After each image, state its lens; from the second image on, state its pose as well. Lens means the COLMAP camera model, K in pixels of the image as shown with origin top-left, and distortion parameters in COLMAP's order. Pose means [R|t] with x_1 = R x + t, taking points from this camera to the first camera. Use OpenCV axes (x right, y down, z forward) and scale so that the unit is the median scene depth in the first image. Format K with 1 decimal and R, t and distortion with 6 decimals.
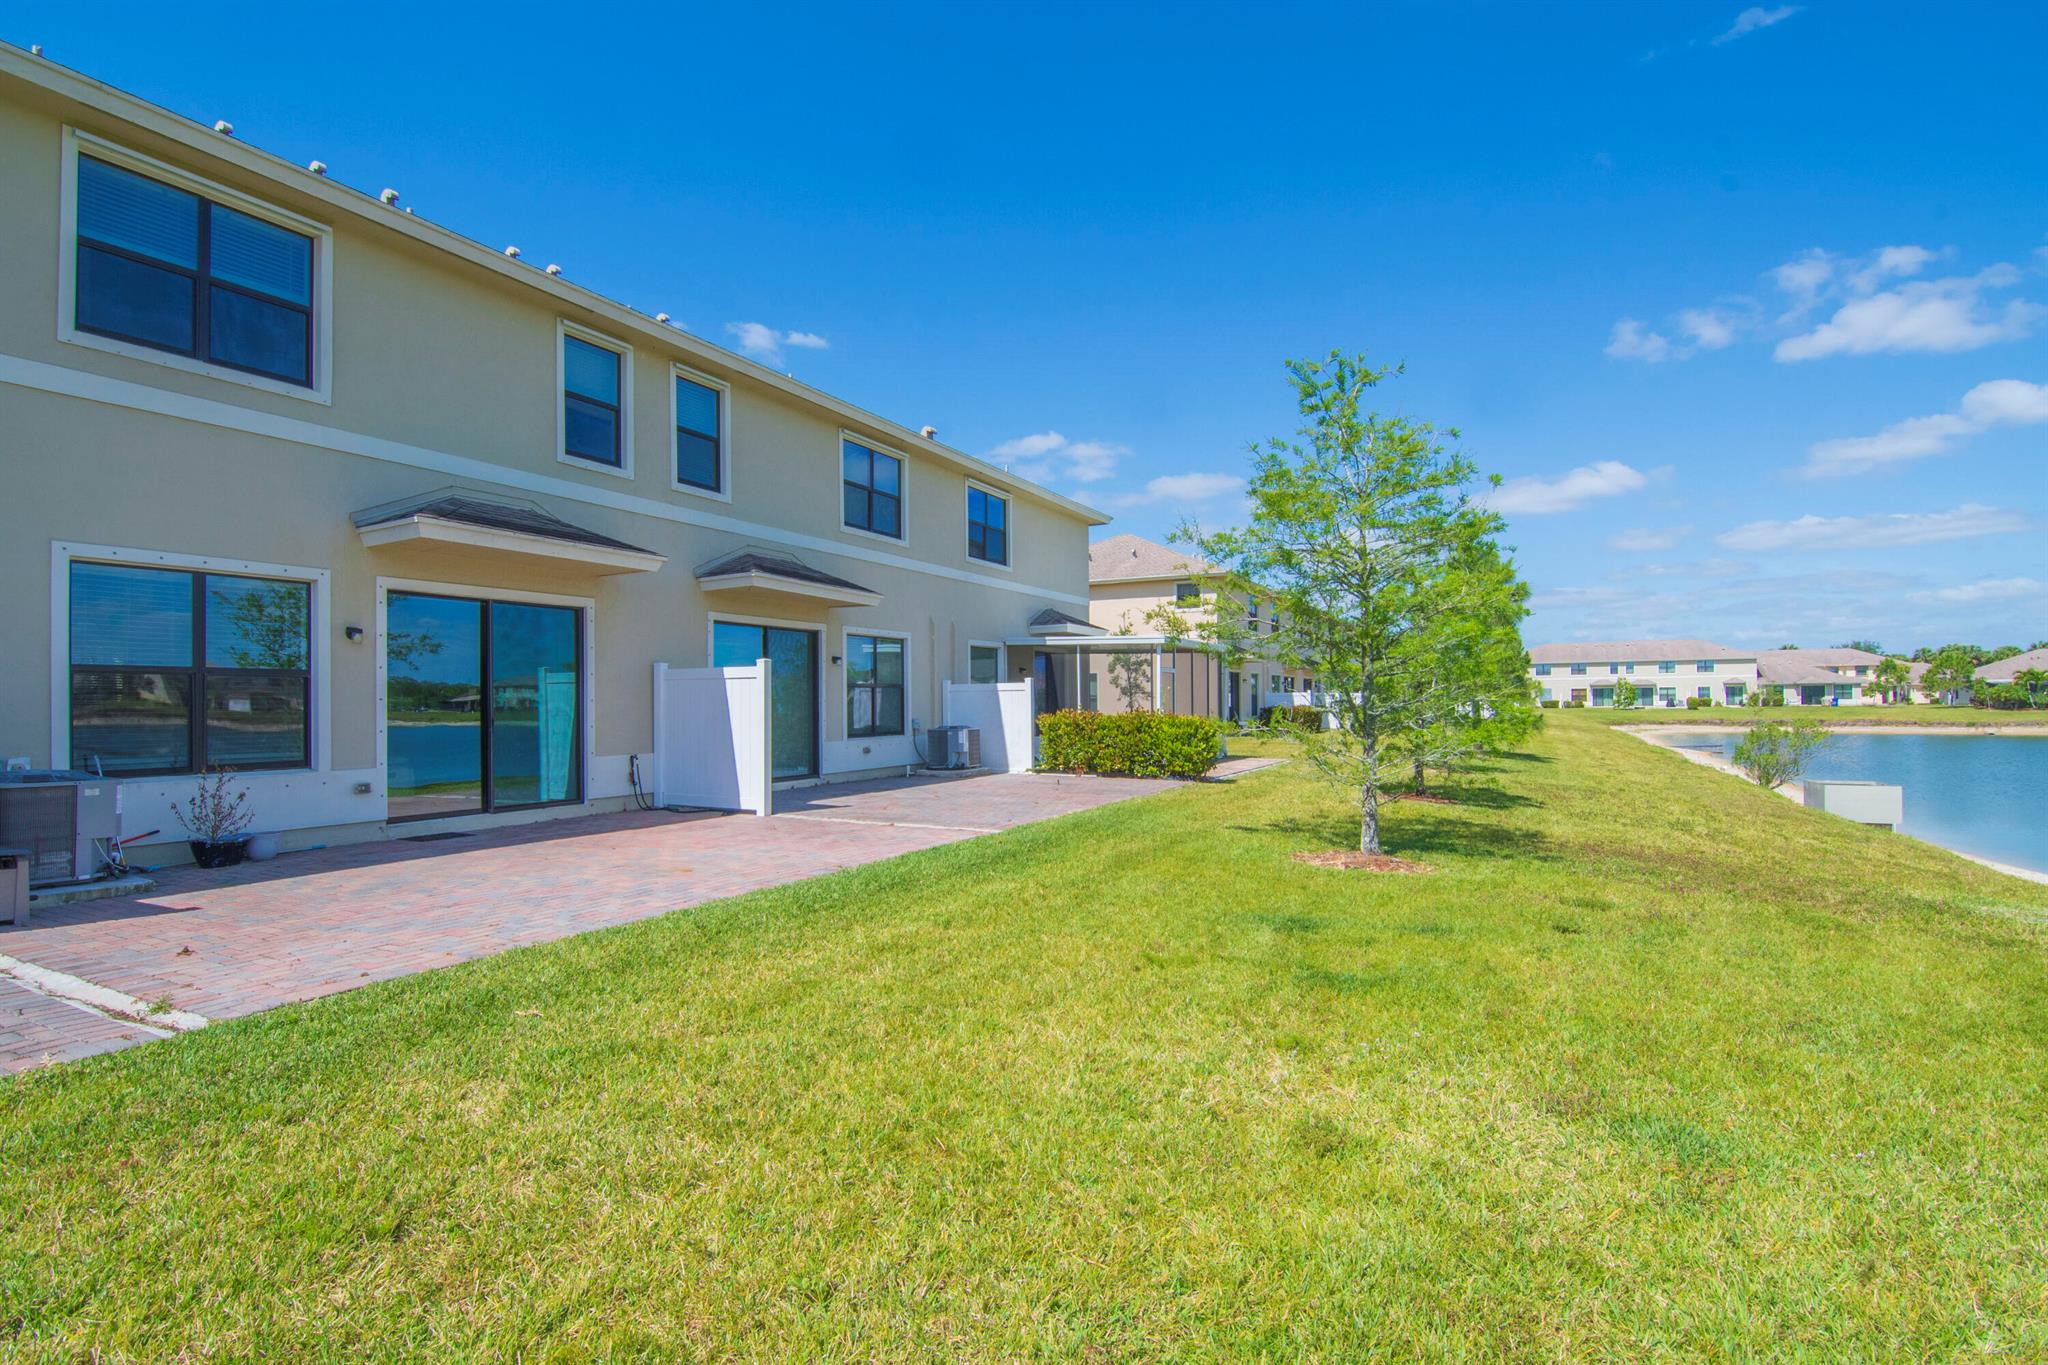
lens RADIAL K [[994.3, 0, 1017.9], [0, 994.3, 721.7], [0, 0, 1]] dist [0.000494, -0.000368]
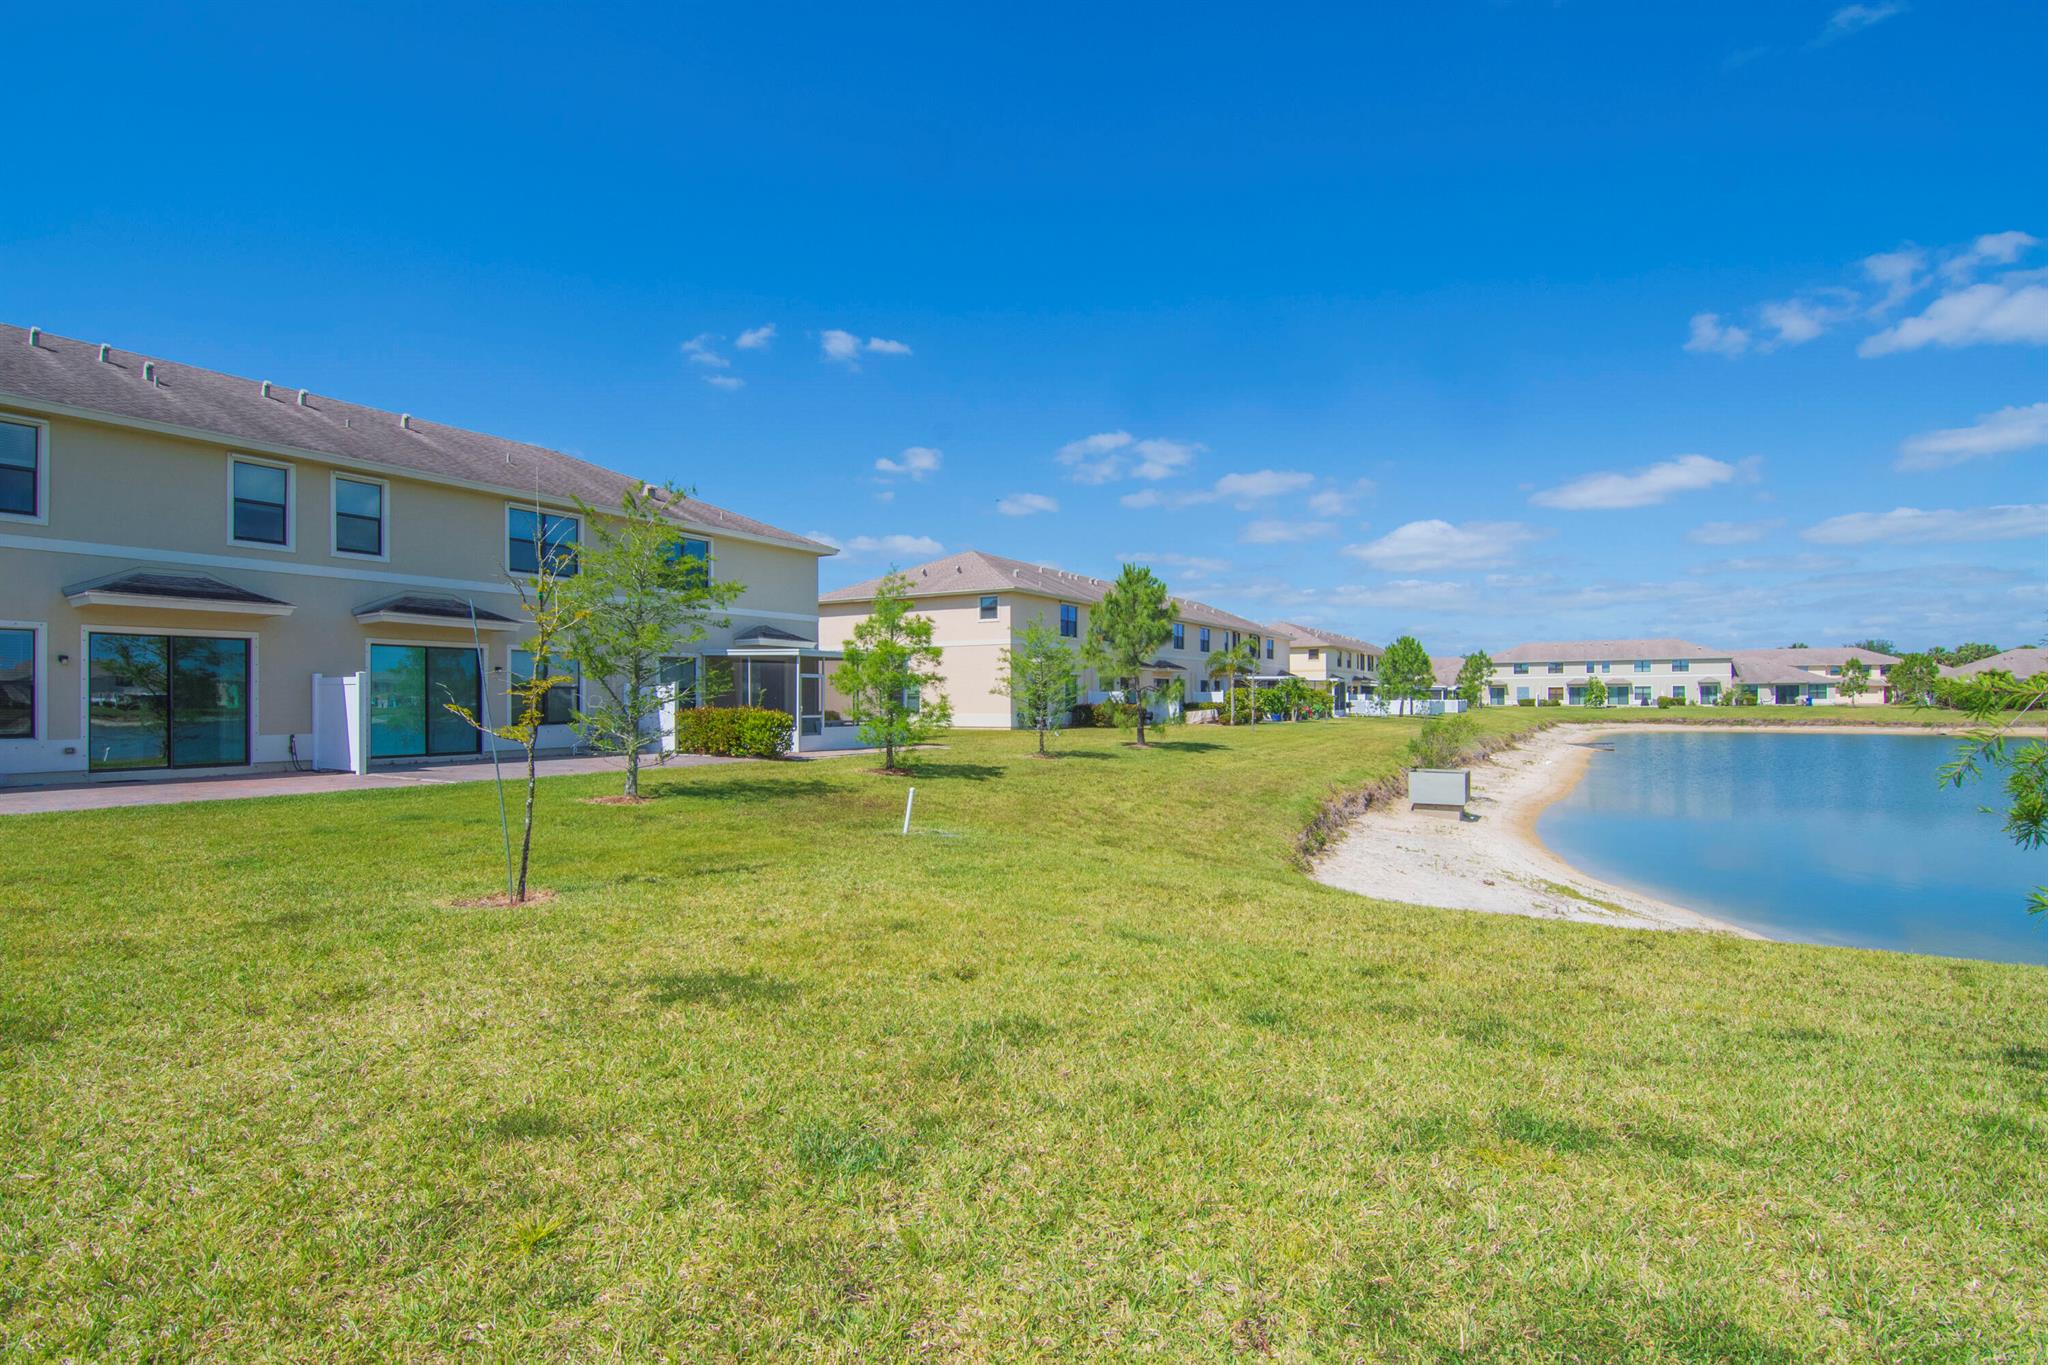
lens RADIAL K [[992.3, 0, 1024.0], [0, 992.3, 682.5], [0, 0, 1]] dist [-0.023283, 0.000869]
pose [[0.997241, 0.004375, -0.074100, 0.097337], [-0.006879, 0.999412, -0.033577, -0.000367], [0.073910, 0.033994, 0.996685, -0.046889]]
